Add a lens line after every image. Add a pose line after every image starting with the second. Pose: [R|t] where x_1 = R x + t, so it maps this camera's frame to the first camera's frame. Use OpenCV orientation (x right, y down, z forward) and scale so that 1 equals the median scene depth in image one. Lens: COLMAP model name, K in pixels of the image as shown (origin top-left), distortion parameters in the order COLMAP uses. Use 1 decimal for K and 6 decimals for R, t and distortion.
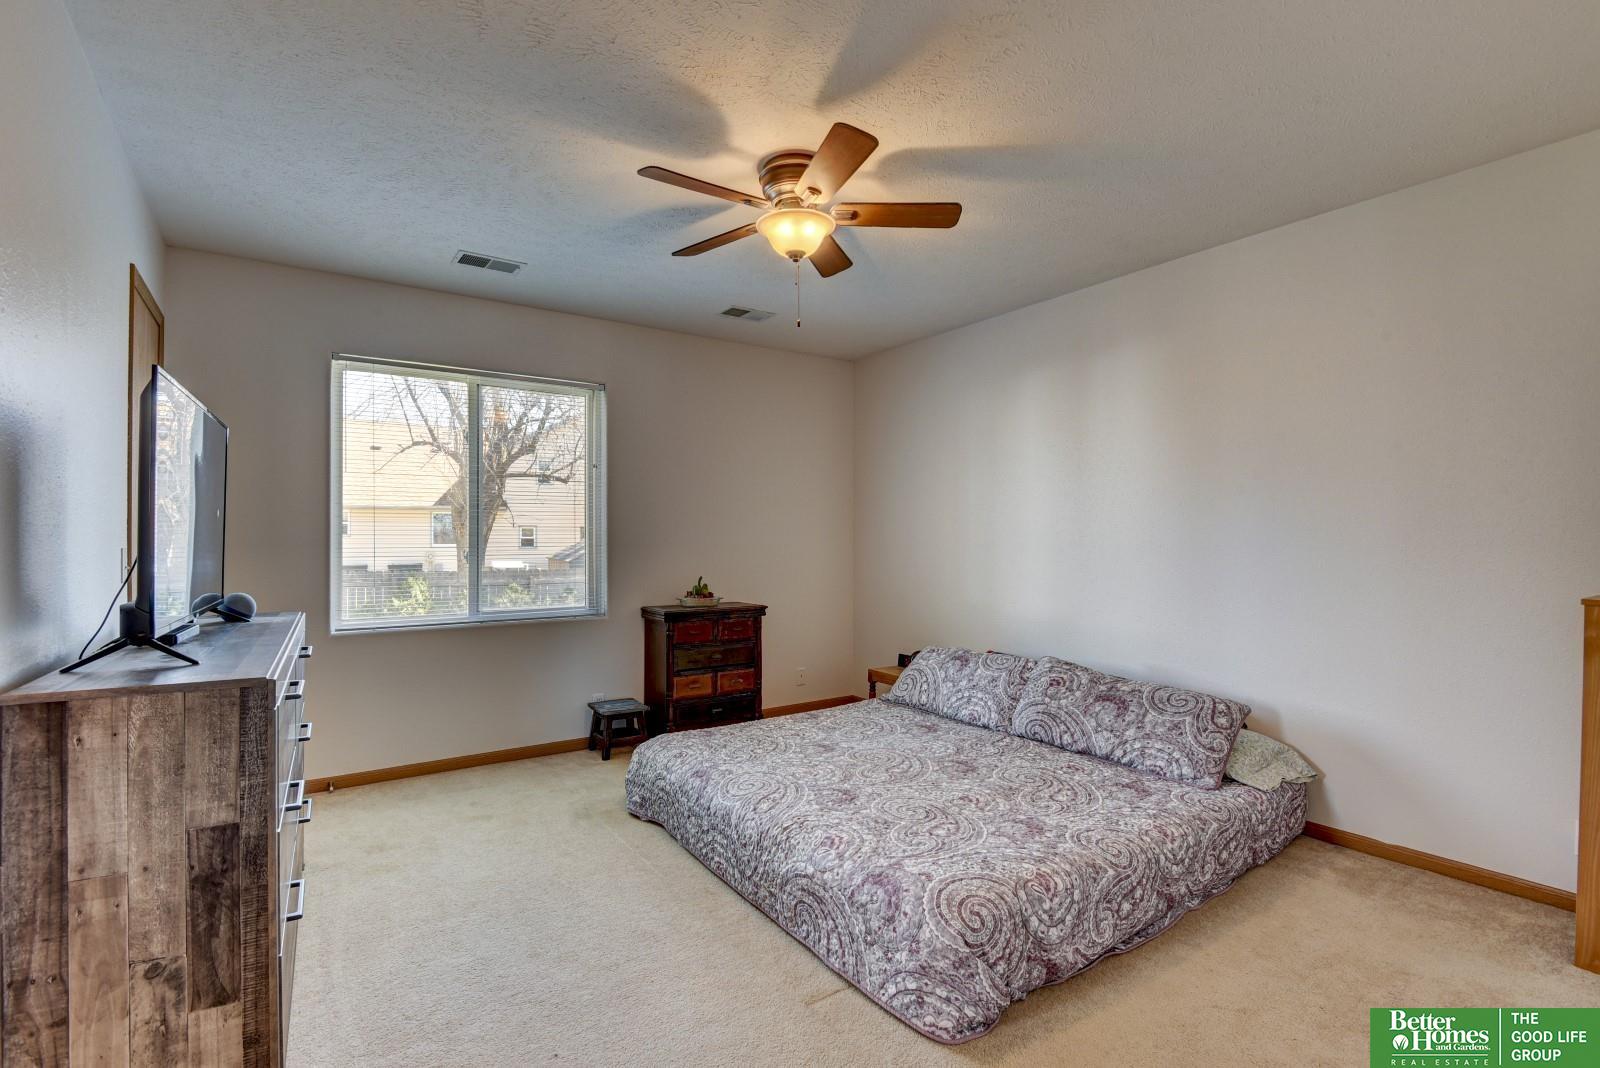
lens RADIAL K [[742.7, 0, 800.0], [0, 742.7, 534.0], [0, 0, 1]] dist [0.003902, -0.015861]
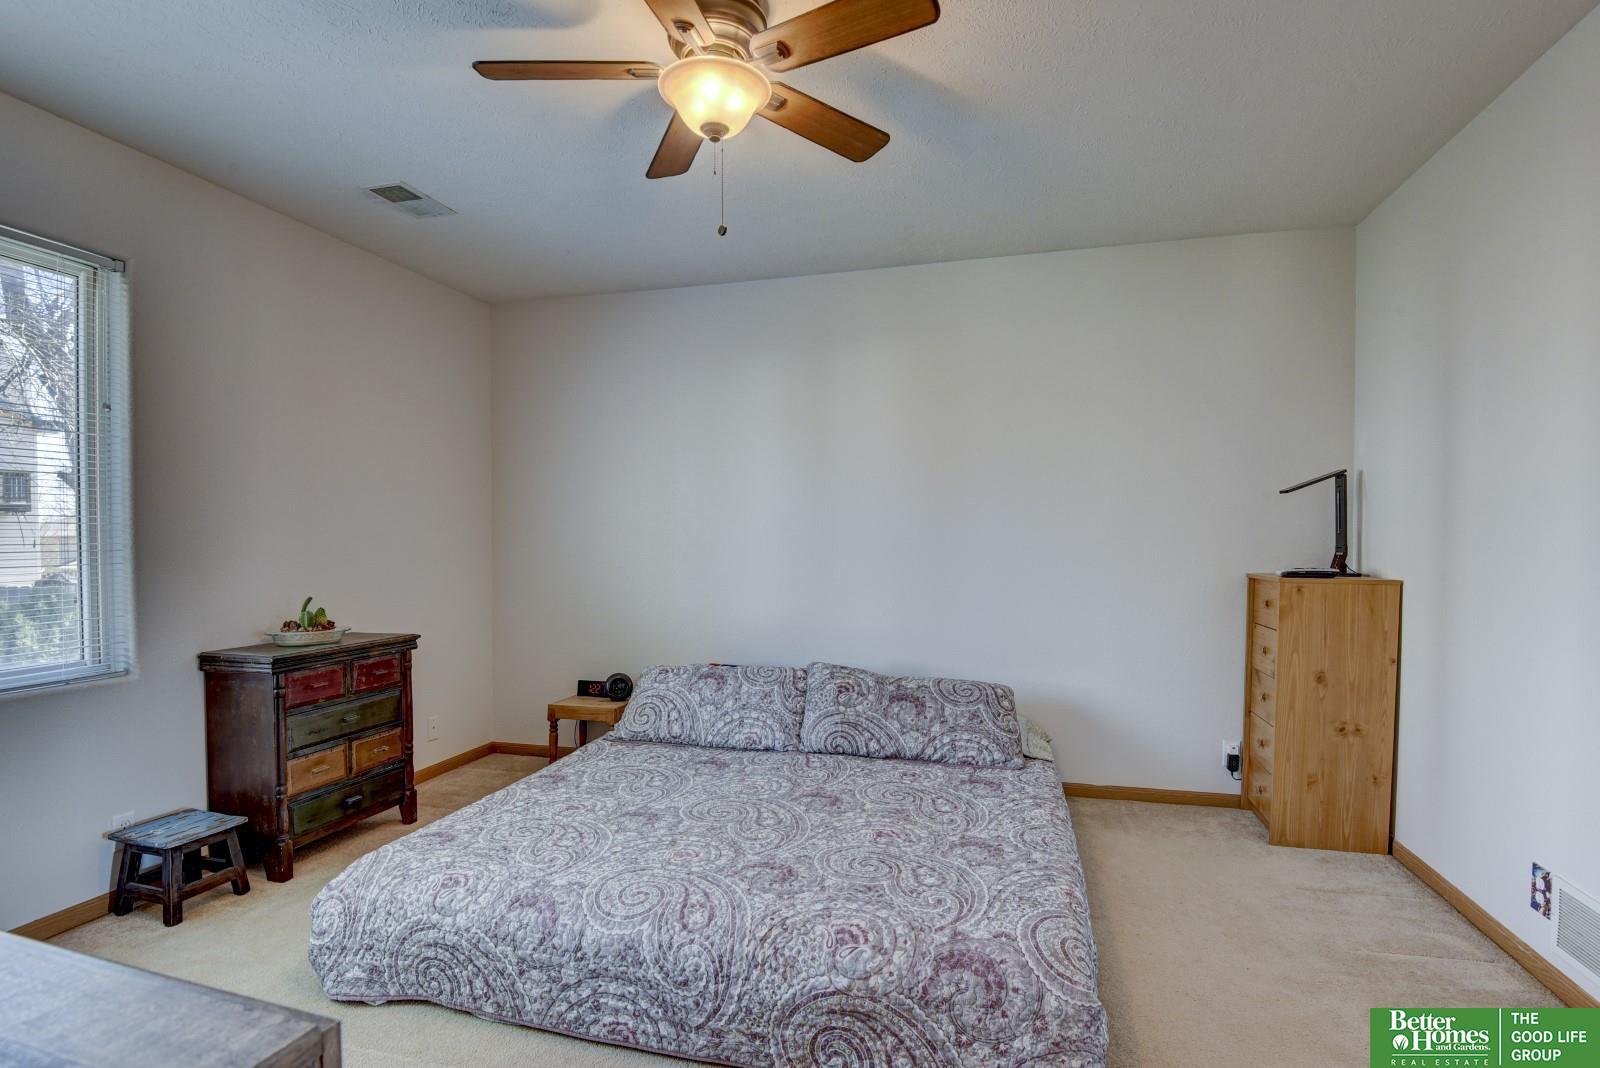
lens RADIAL K [[774.8, 0, 800.6], [0, 774.8, 557.7], [0, 0, 1]] dist [0.002544, -0.020688]
pose [[0.755072, -0.018924, 0.655369, -0.351327], [0.000303, 0.999593, 0.028514, 0.006188], [-0.655642, -0.021331, 0.754771, 0.312198]]
